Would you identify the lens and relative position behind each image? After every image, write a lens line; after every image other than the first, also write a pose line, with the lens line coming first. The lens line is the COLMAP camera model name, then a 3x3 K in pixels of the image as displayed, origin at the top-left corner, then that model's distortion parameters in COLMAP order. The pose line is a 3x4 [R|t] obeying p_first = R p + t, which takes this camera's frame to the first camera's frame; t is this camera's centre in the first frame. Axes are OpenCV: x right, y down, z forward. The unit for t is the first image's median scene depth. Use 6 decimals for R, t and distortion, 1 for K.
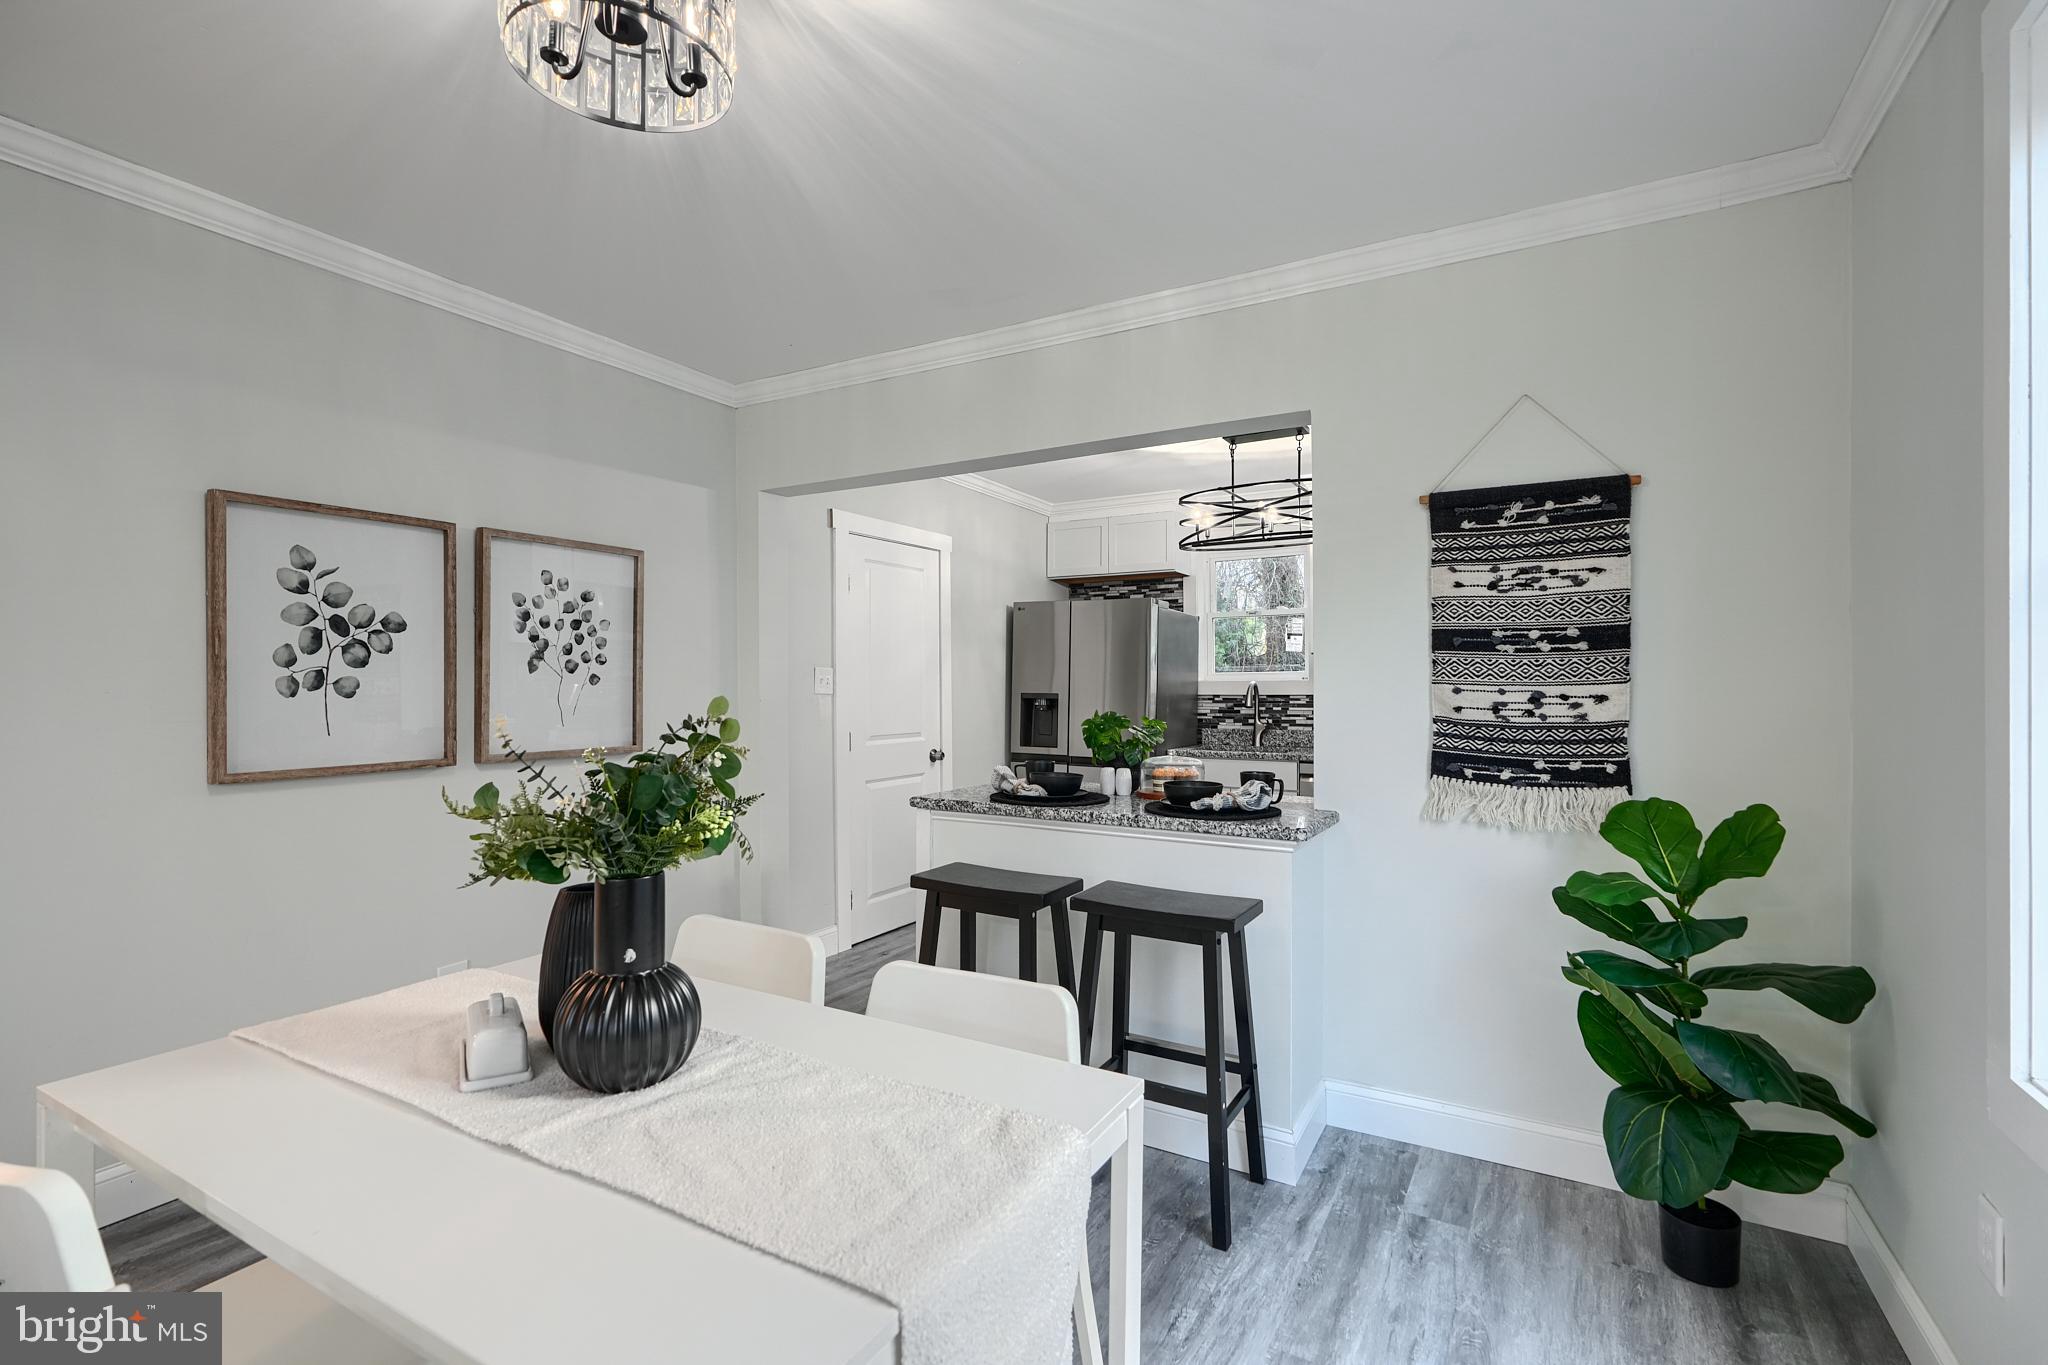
lens RADIAL K [[935.8, 0, 1020.9], [0, 935.8, 683.3], [0, 0, 1]] dist [0.002077, -0.001258]
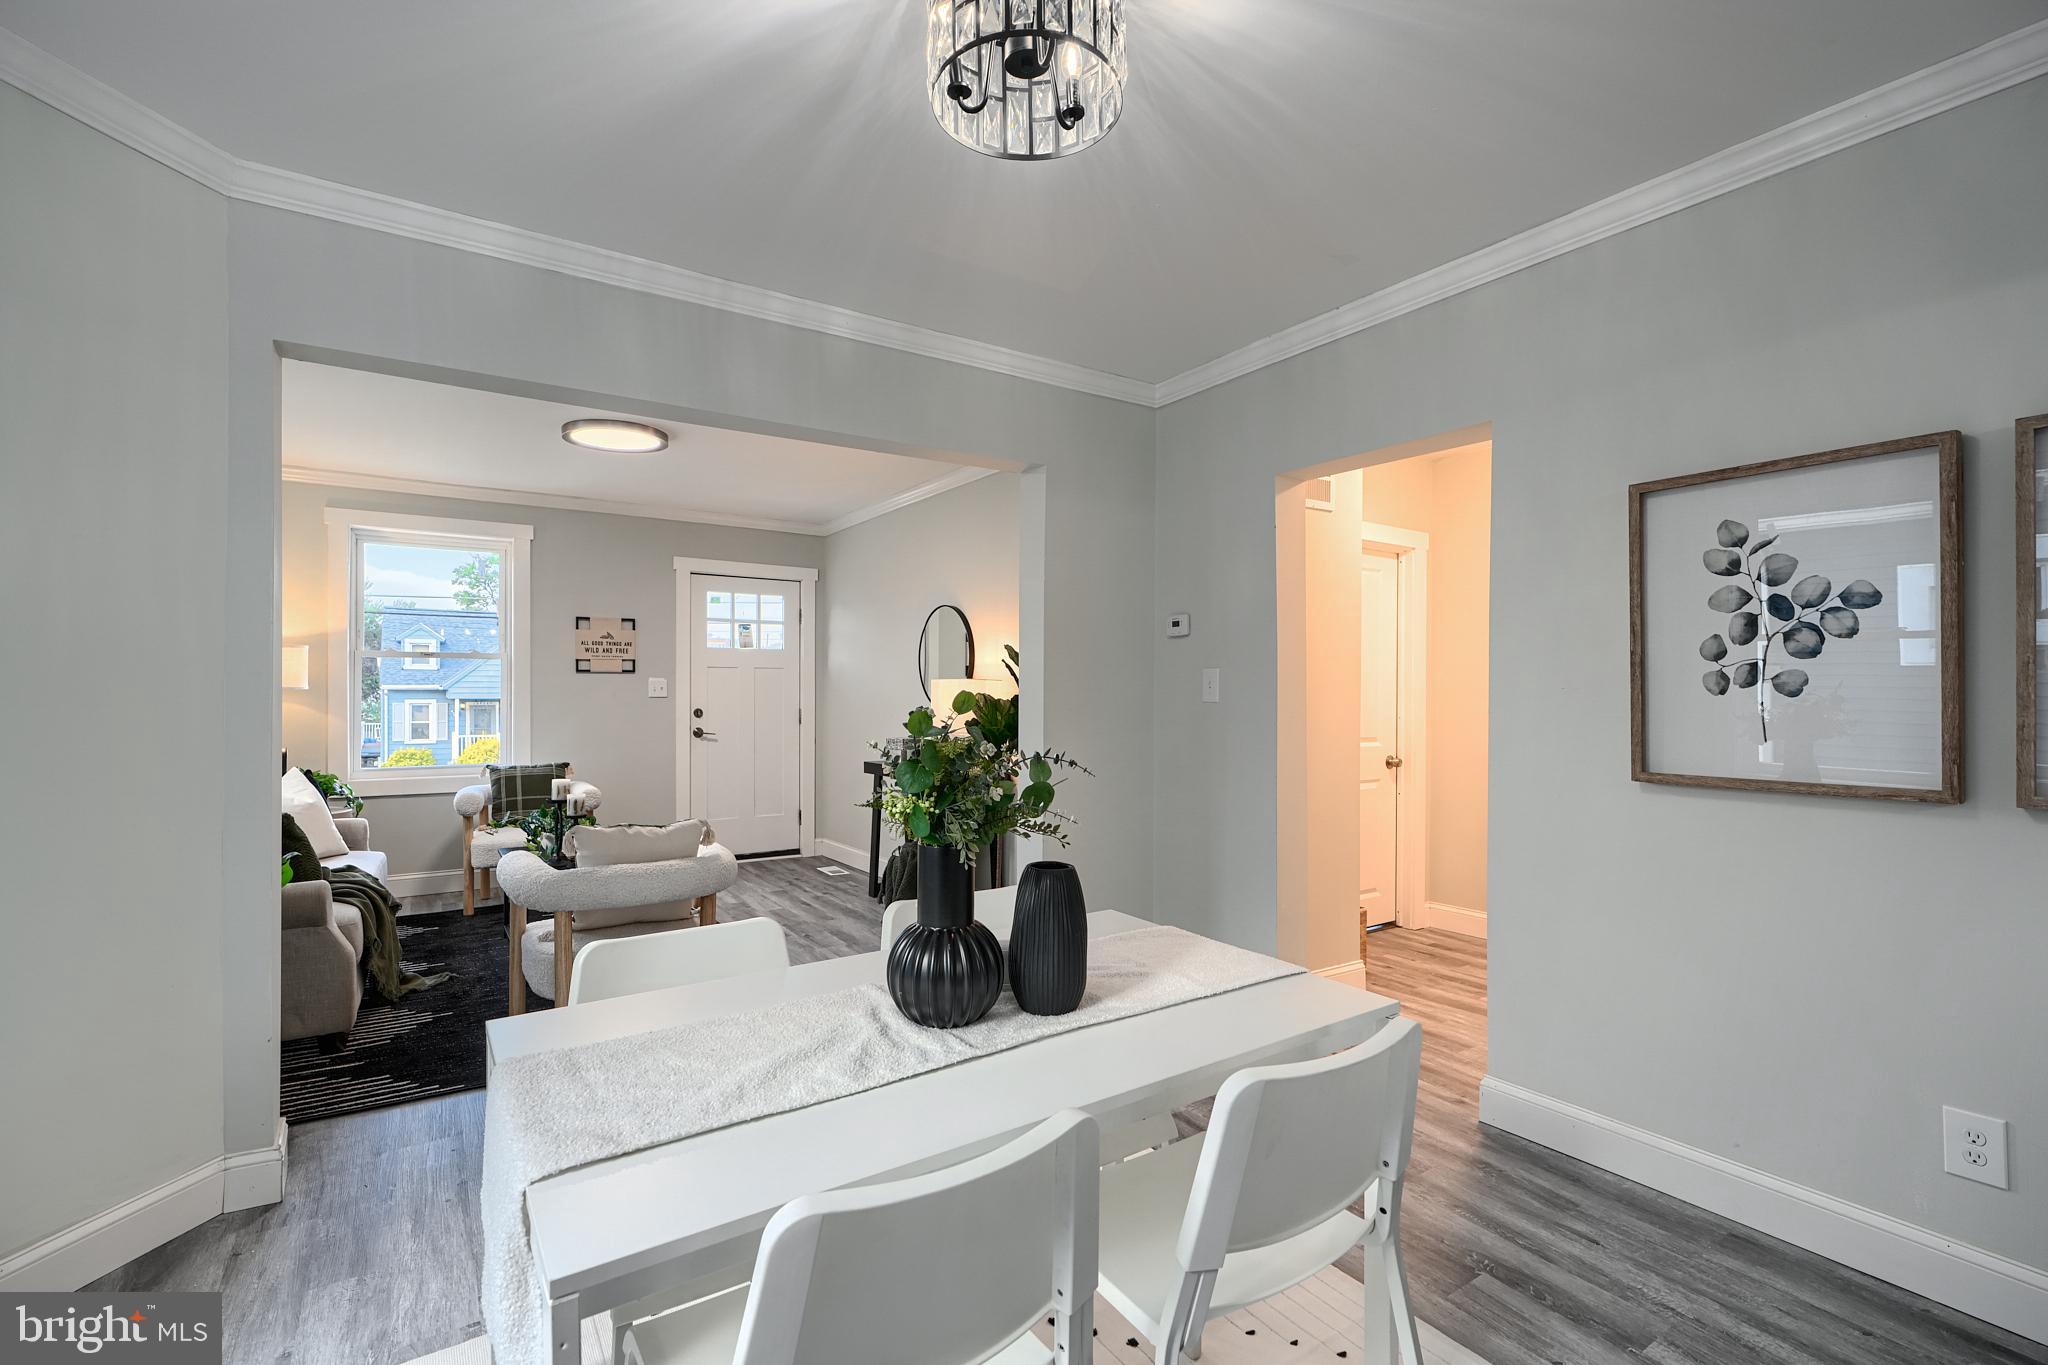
lens RADIAL K [[935.8, 0, 1038.9], [0, 935.8, 684.9], [0, 0, 1]] dist [0.002077, -0.001258]
pose [[-0.437124, 0.001526, -0.899400, 0.280418], [0.004341, 0.999990, -0.000413, 0.003008], [0.899391, -0.004085, -0.437126, 0.777922]]
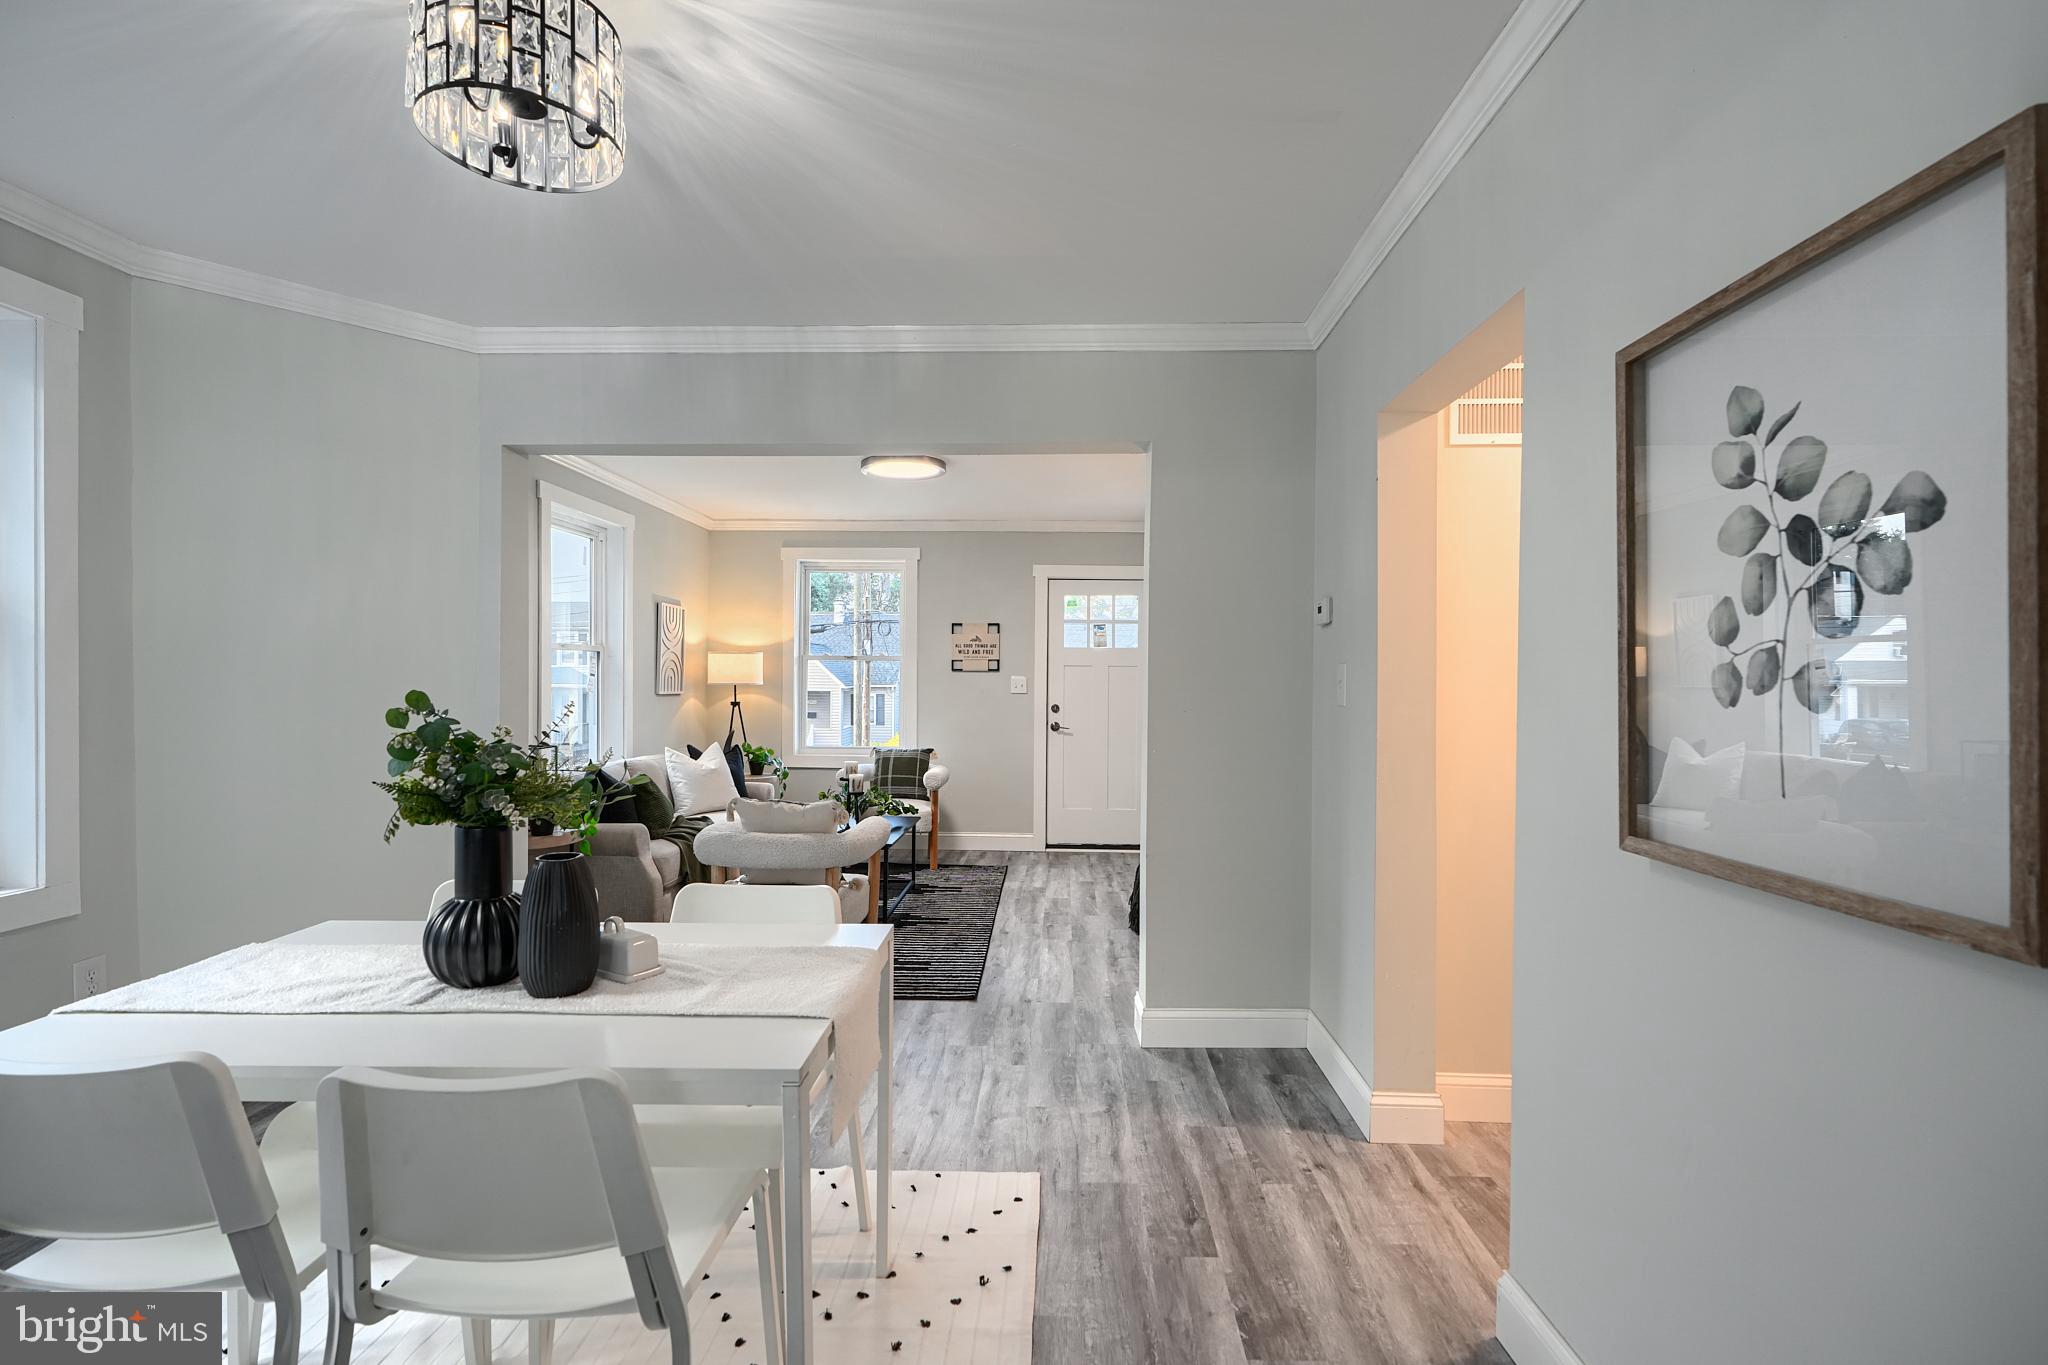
lens RADIAL K [[935.8, 0, 1025.4], [0, 935.8, 687.7], [0, 0, 1]] dist [0.002077, -0.001258]
pose [[-0.883355, 0.003460, -0.468692, -0.222422], [0.001790, 0.999990, 0.004009, 0.002453], [0.468702, 0.002702, -0.883352, 1.208301]]
